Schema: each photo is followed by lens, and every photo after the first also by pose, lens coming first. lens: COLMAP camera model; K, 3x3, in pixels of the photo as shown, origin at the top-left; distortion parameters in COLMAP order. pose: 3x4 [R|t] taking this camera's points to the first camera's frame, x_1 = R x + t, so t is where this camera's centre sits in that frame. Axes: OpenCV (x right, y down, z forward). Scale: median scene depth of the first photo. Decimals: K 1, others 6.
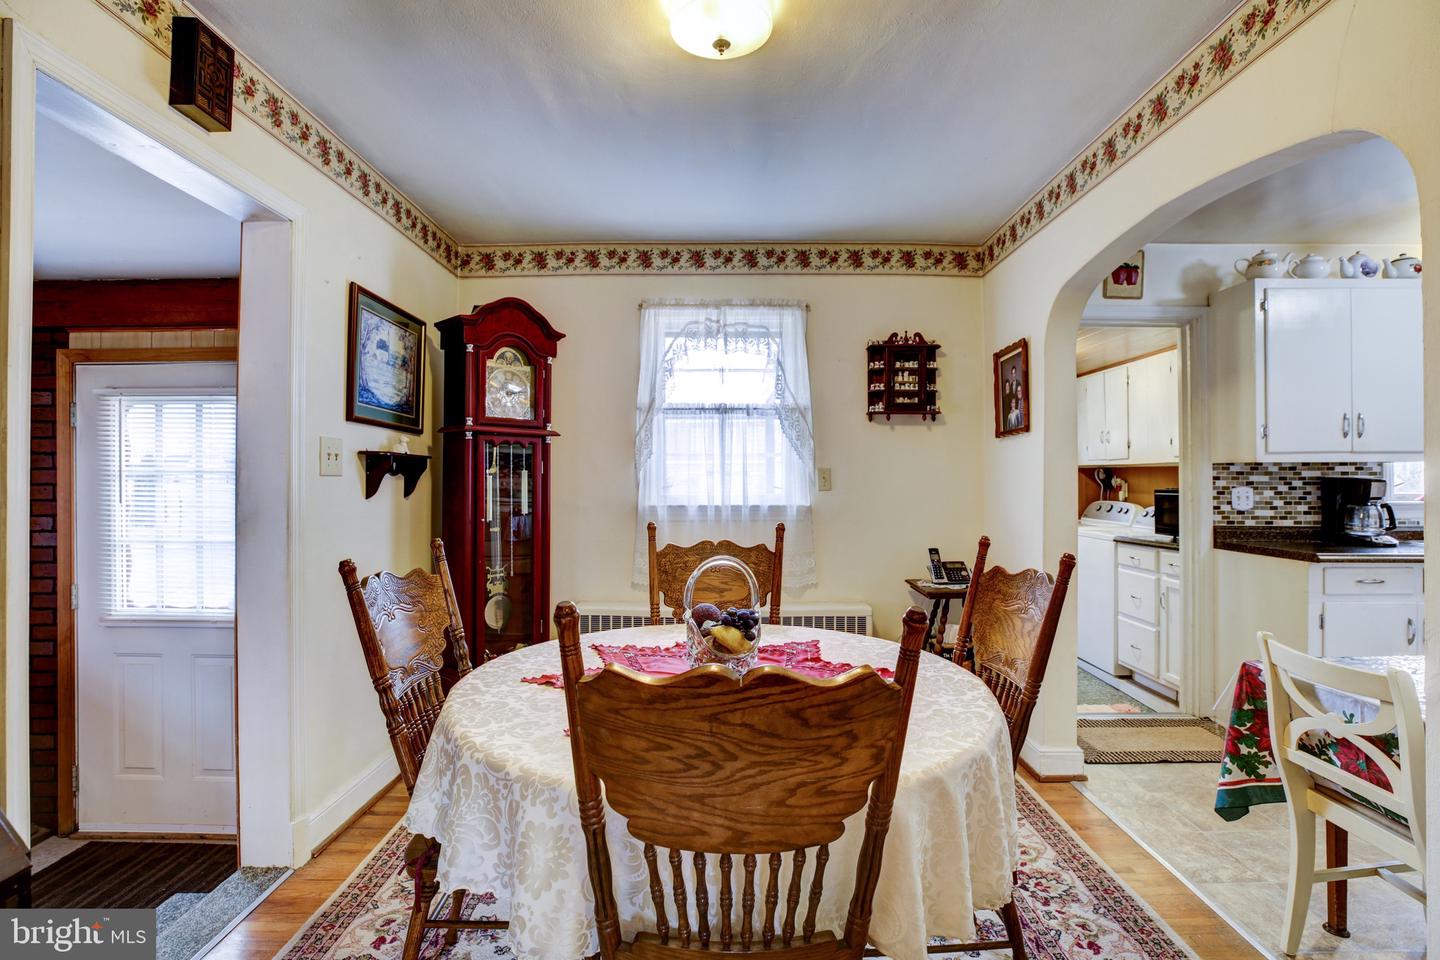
lens RADIAL K [[672.3, 0, 726.6], [0, 672.3, 473.7], [0, 0, 1]] dist [-0.029228, 0.007077]
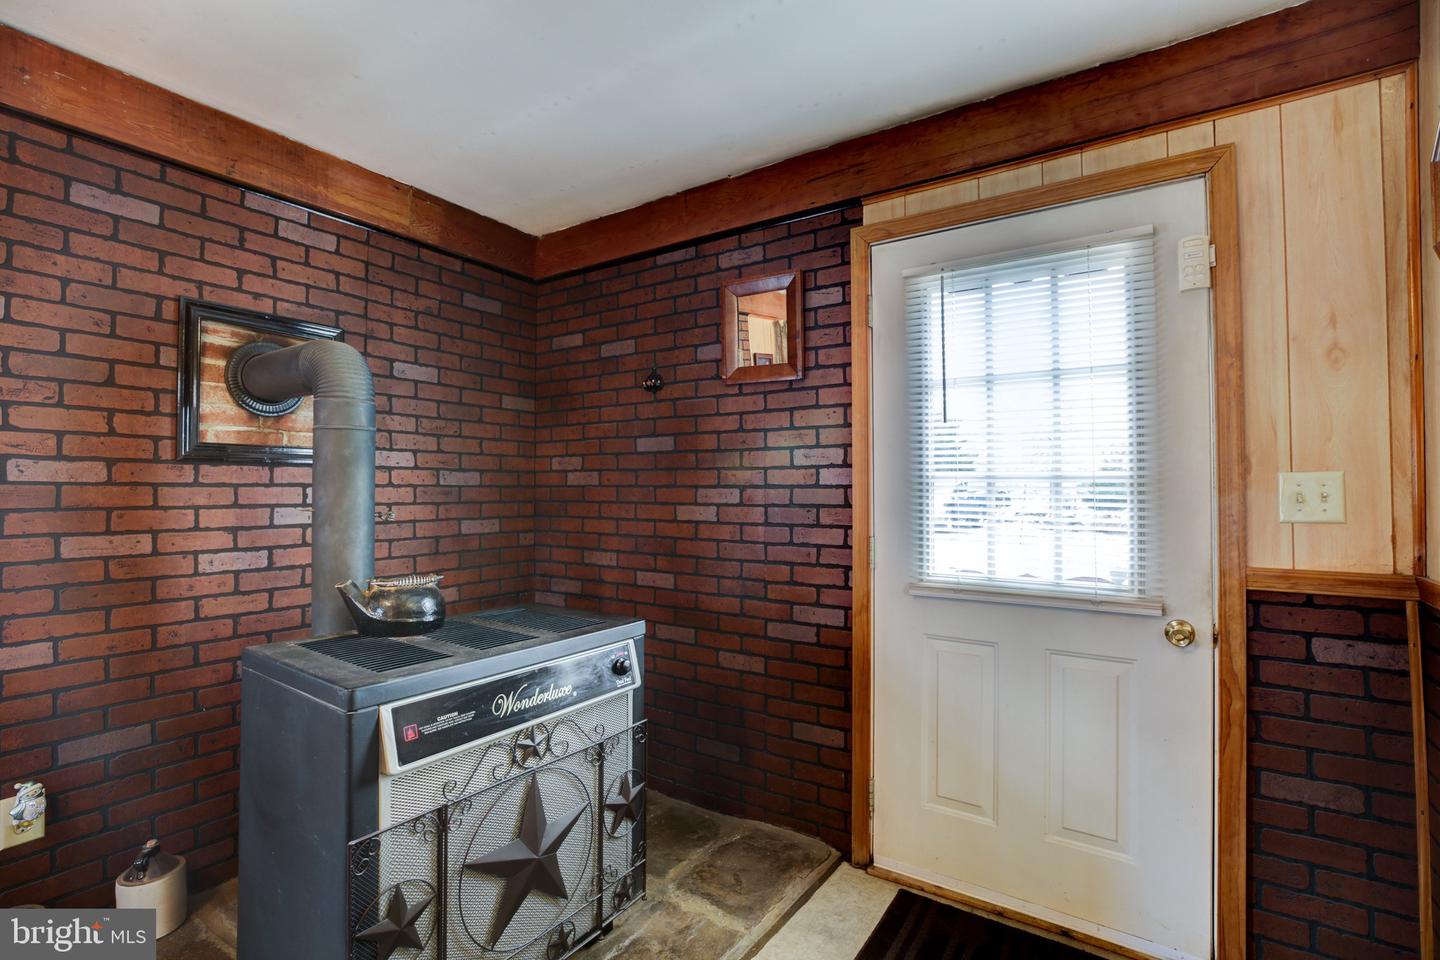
lens RADIAL K [[670.4, 0, 724.5], [0, 670.4, 471.3], [0, 0, 1]] dist [-0.030223, 0.007452]
pose [[0.825295, -0.013050, -0.564550, -0.589179], [0.002797, 0.999815, -0.019022, 0.091859], [0.564694, 0.014120, 0.825179, 0.228616]]
